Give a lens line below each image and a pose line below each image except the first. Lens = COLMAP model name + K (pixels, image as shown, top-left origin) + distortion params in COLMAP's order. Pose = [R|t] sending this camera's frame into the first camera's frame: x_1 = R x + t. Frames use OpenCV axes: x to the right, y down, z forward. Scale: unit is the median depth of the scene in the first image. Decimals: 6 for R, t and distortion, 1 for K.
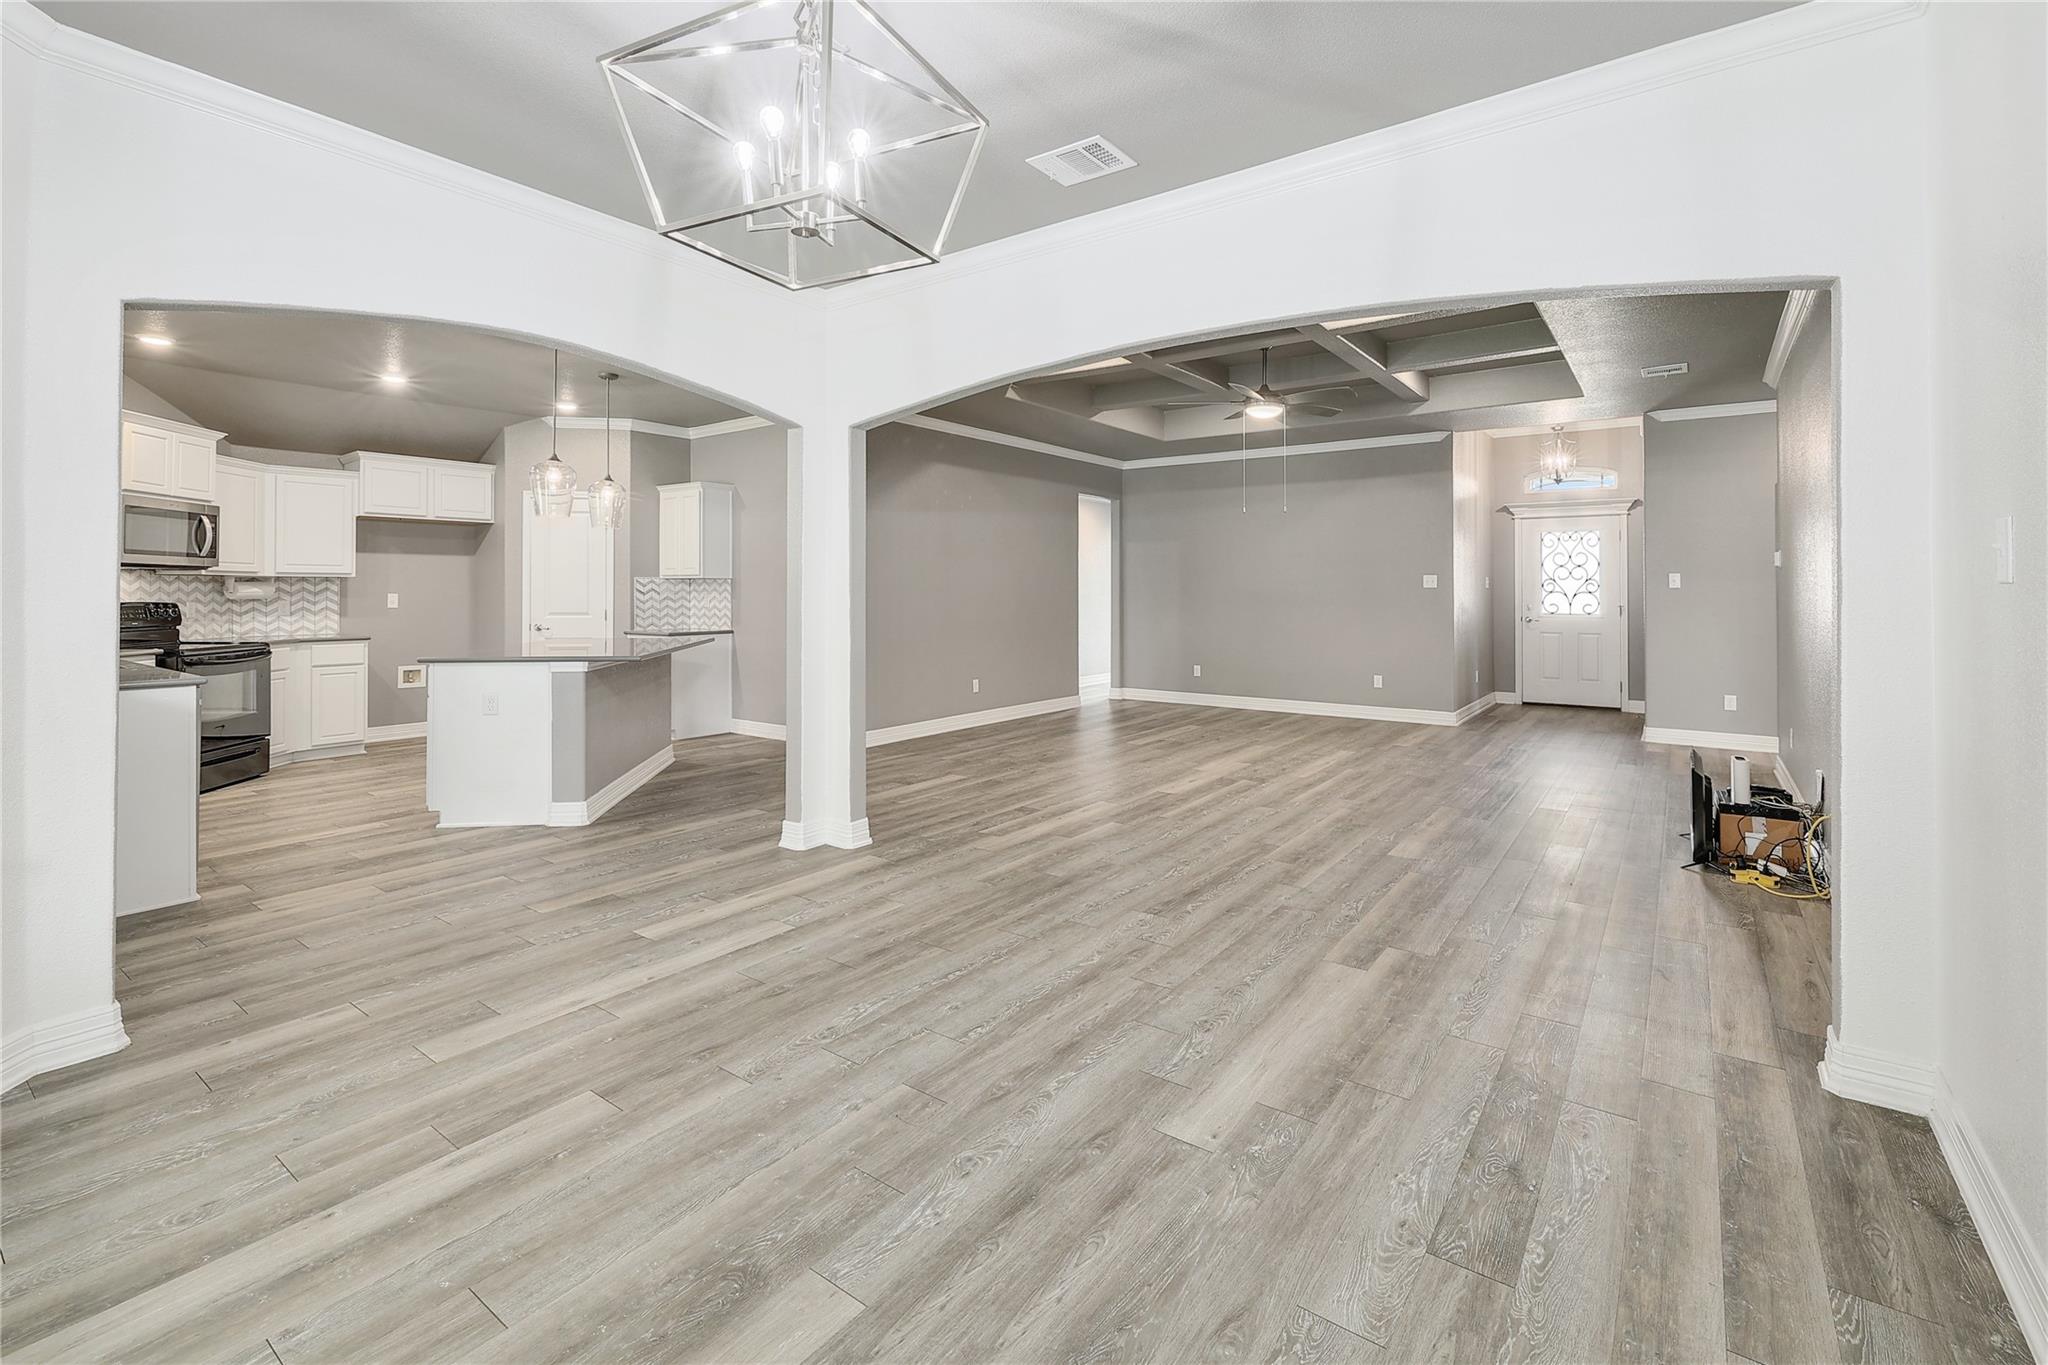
lens RADIAL K [[908.1, 0, 1019.0], [0, 908.1, 593.0], [0, 0, 1]] dist [-0.001045, 0.000230]
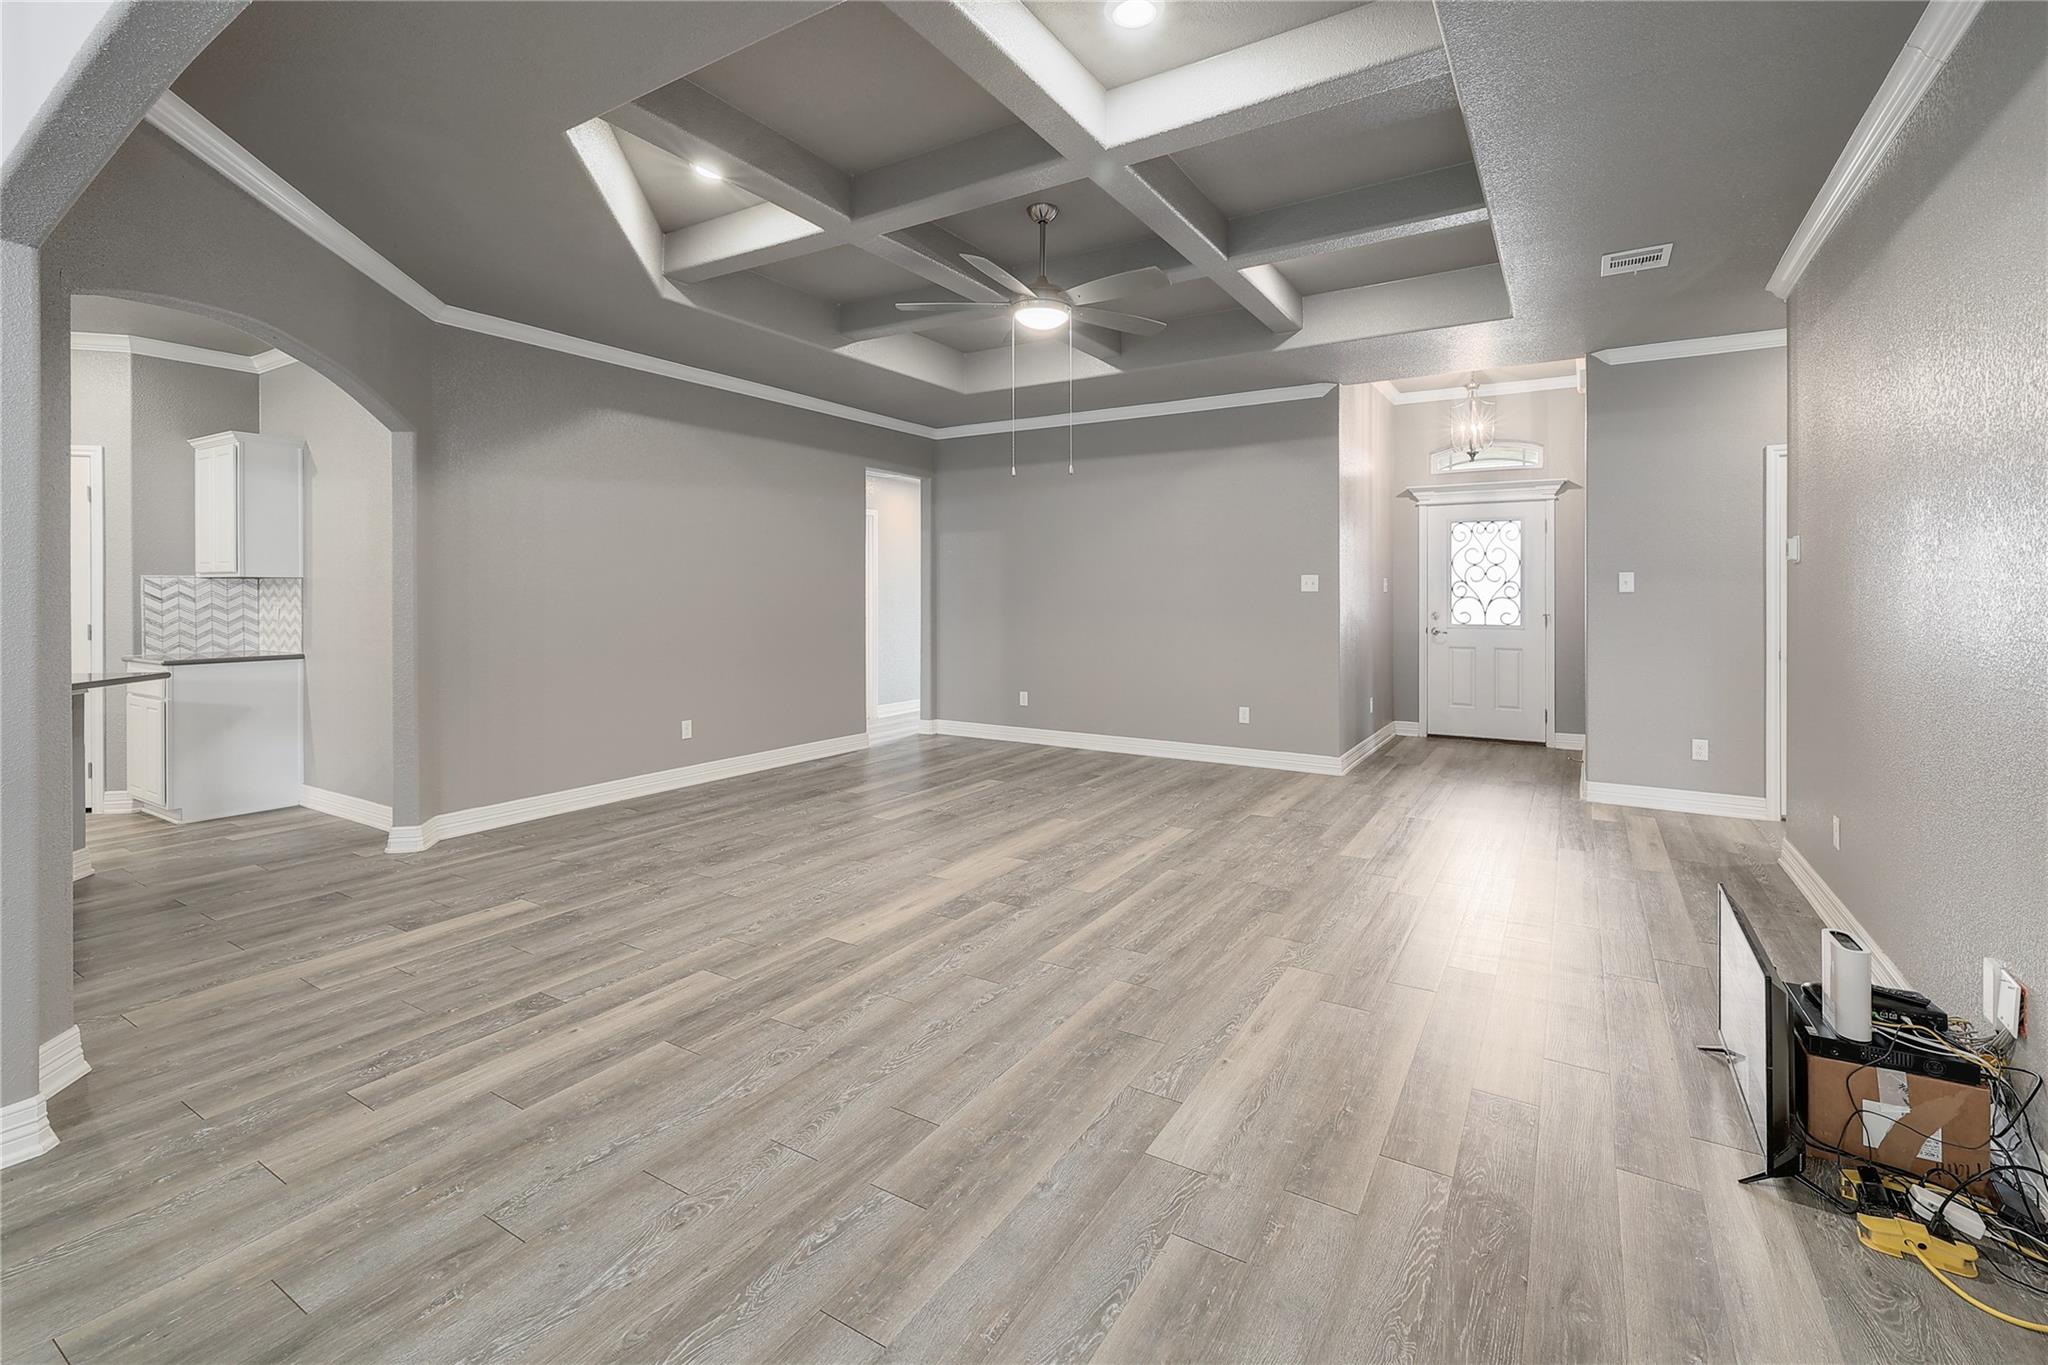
lens RADIAL K [[899.2, 0, 1019.4], [0, 899.2, 602.4], [0, 0, 1]] dist [-0.002512, 0.000543]
pose [[0.997017, -0.000347, 0.077185, 0.214544], [-0.000185, 0.999976, 0.006884, -0.002857], [-0.077185, -0.006878, 0.996993, 0.380149]]
